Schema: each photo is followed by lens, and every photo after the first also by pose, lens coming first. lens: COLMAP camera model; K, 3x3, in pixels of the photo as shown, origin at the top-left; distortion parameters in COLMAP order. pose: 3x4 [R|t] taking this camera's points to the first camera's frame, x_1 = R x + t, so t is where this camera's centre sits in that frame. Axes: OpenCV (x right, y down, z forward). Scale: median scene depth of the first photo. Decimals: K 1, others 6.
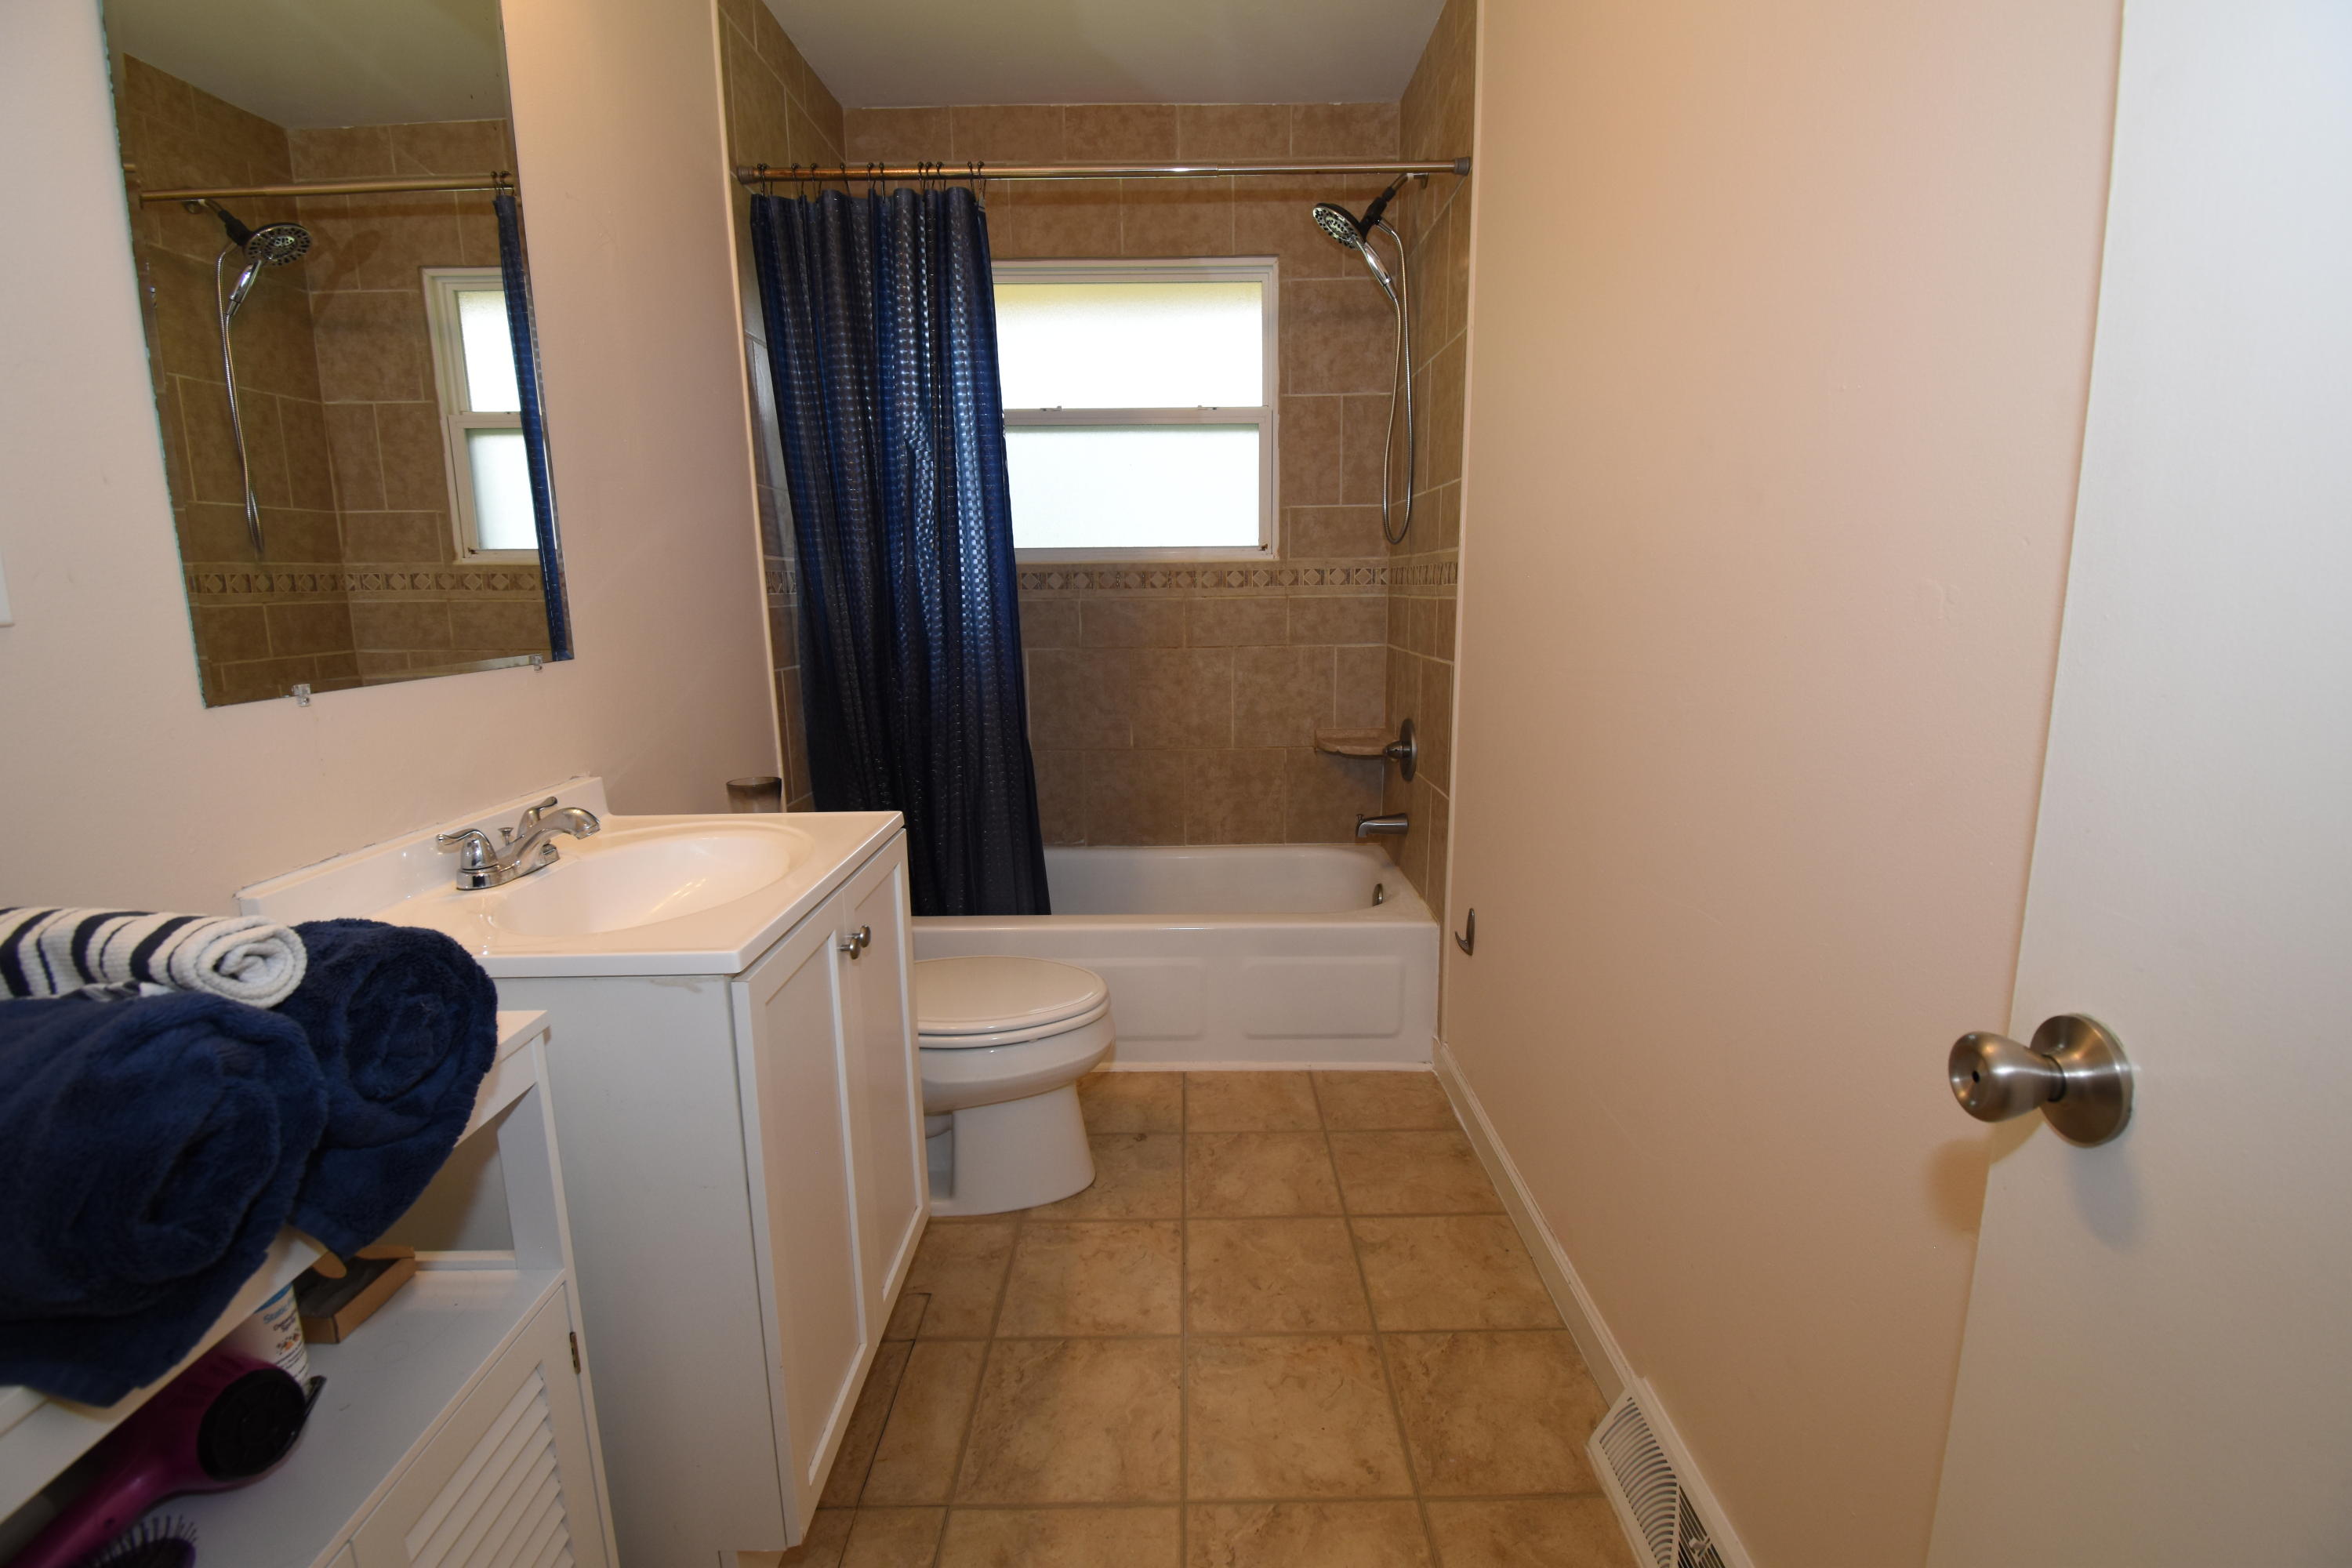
lens RADIAL K [[1044.2, 0, 1187.5], [0, 1044.2, 781.9], [0, 0, 1]] dist [0.024629, -0.028226]
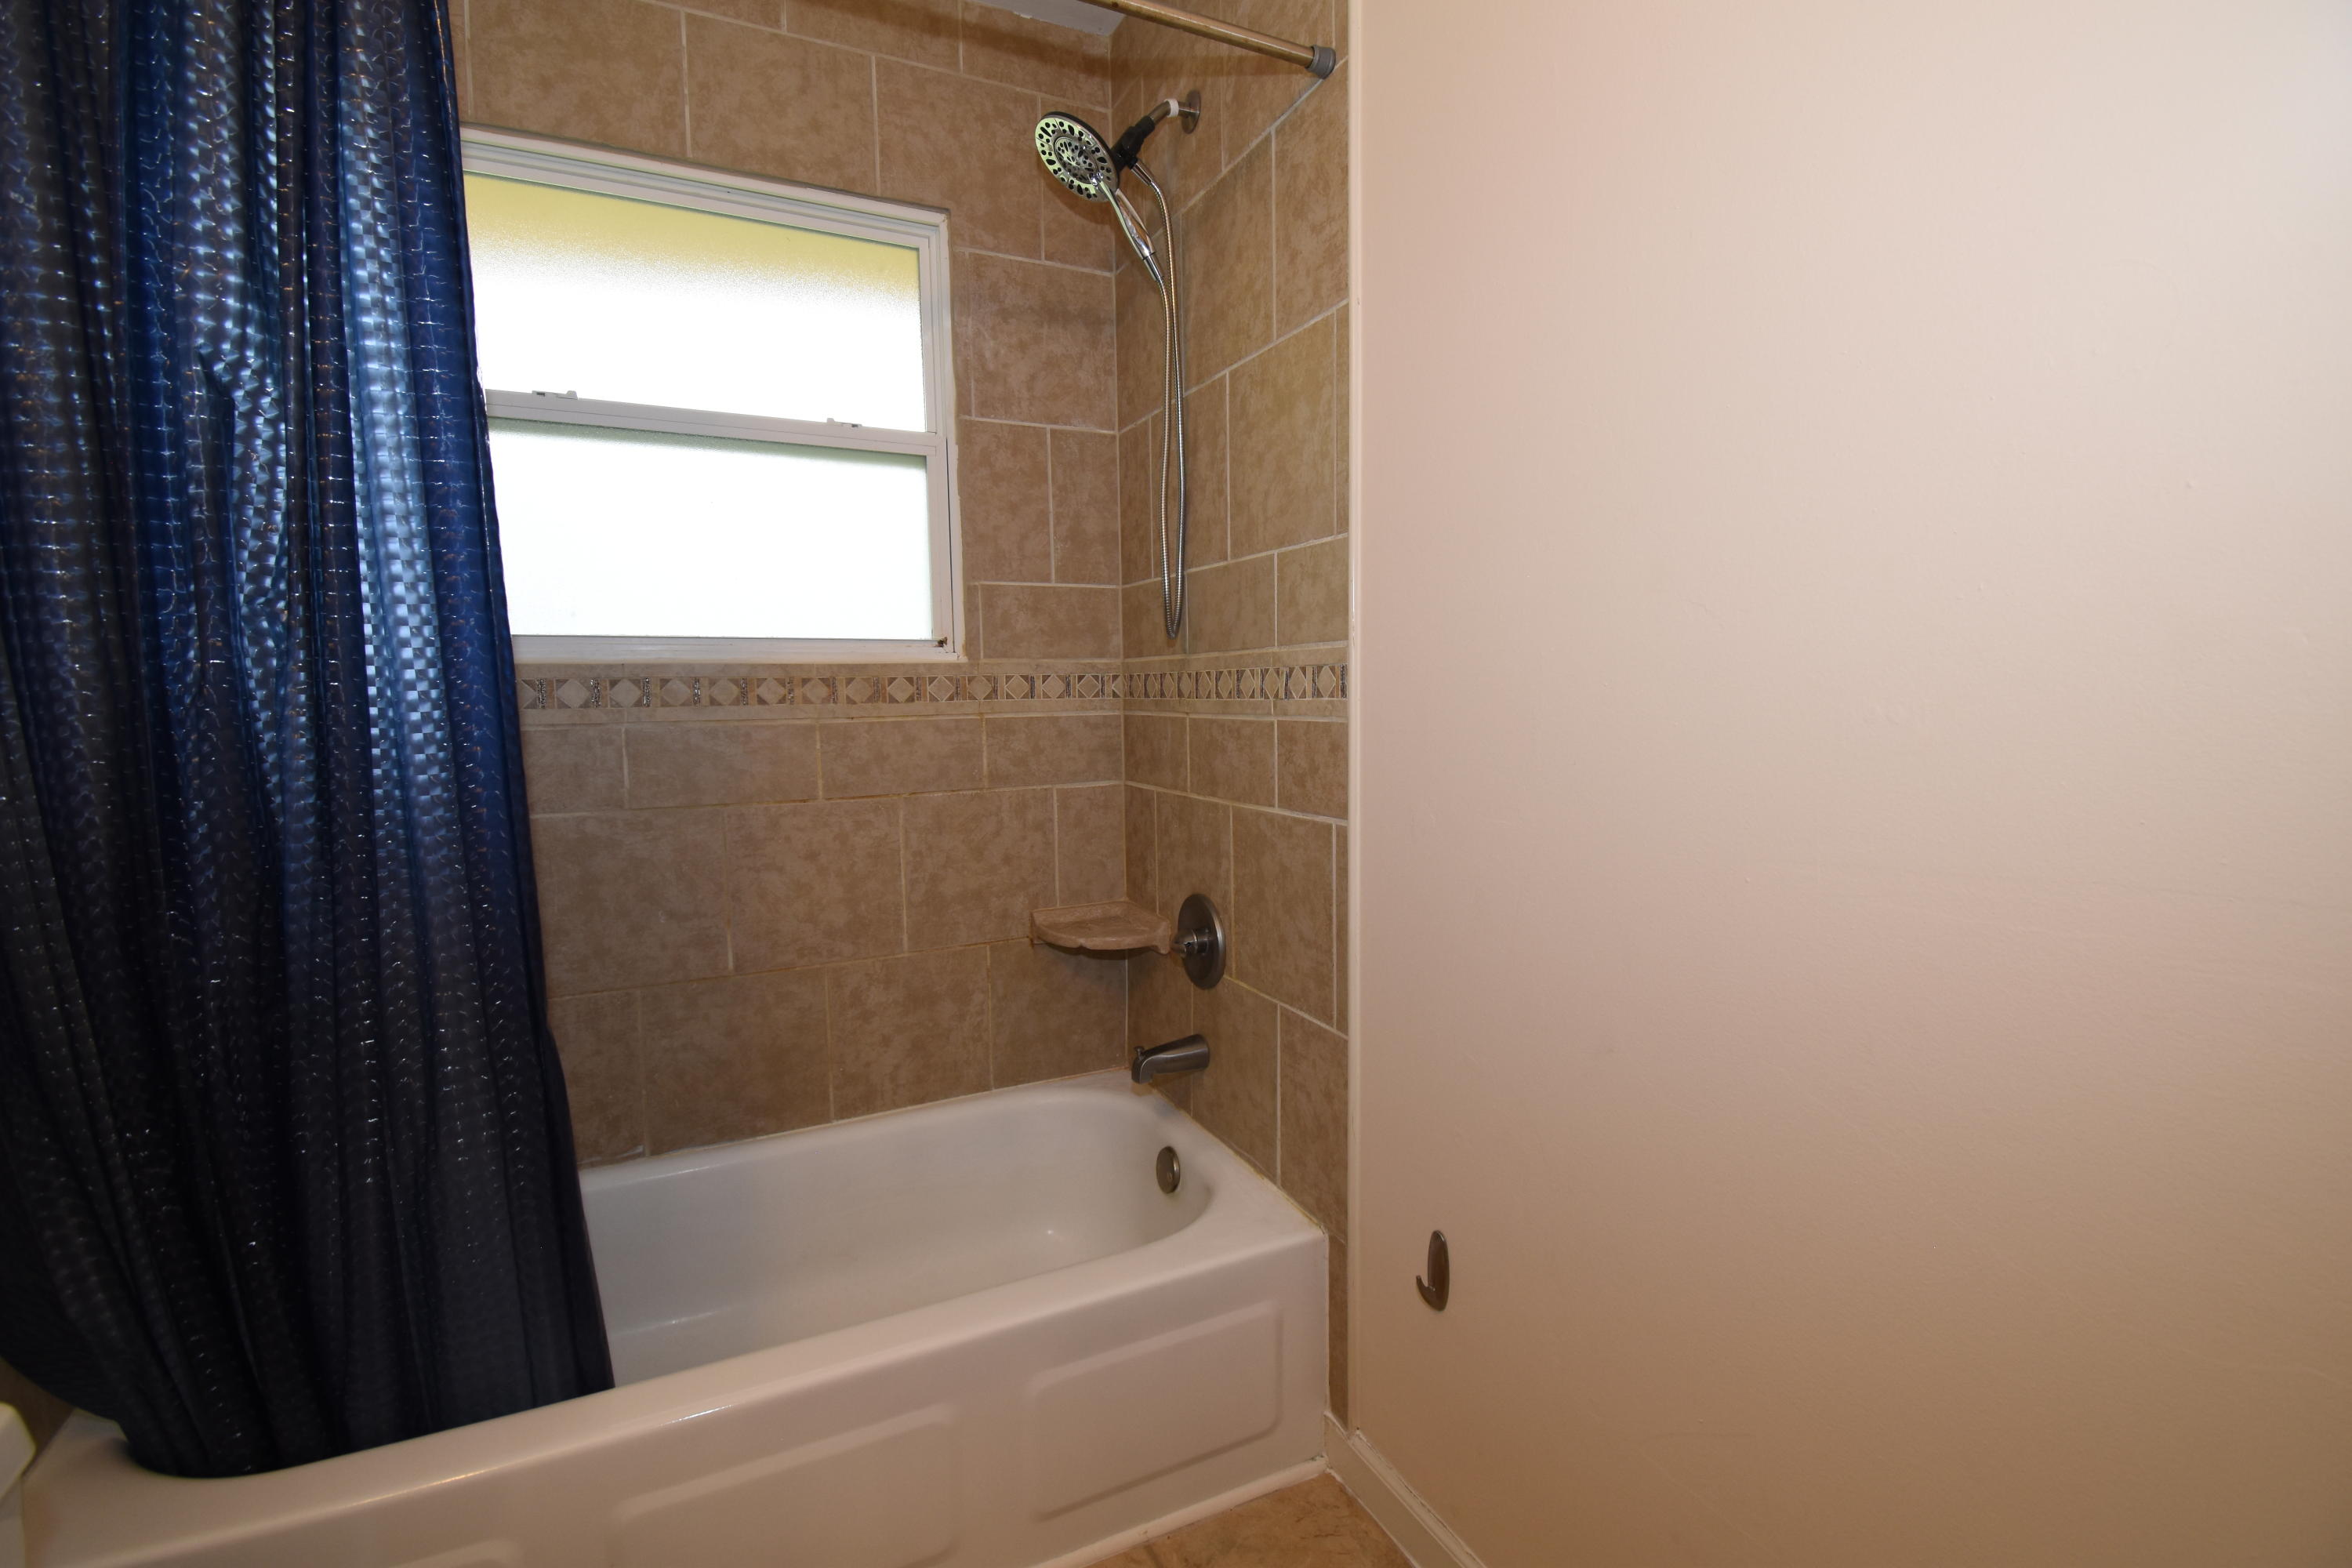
lens RADIAL K [[1044.2, 0, 1187.5], [0, 1044.2, 781.9], [0, 0, 1]] dist [0.024629, -0.028226]
pose [[0.897128, -0.040591, 0.439902, -0.083157], [0.085065, 0.993008, -0.081852, -0.073773], [-0.433503, 0.110852, 0.894308, 0.372432]]
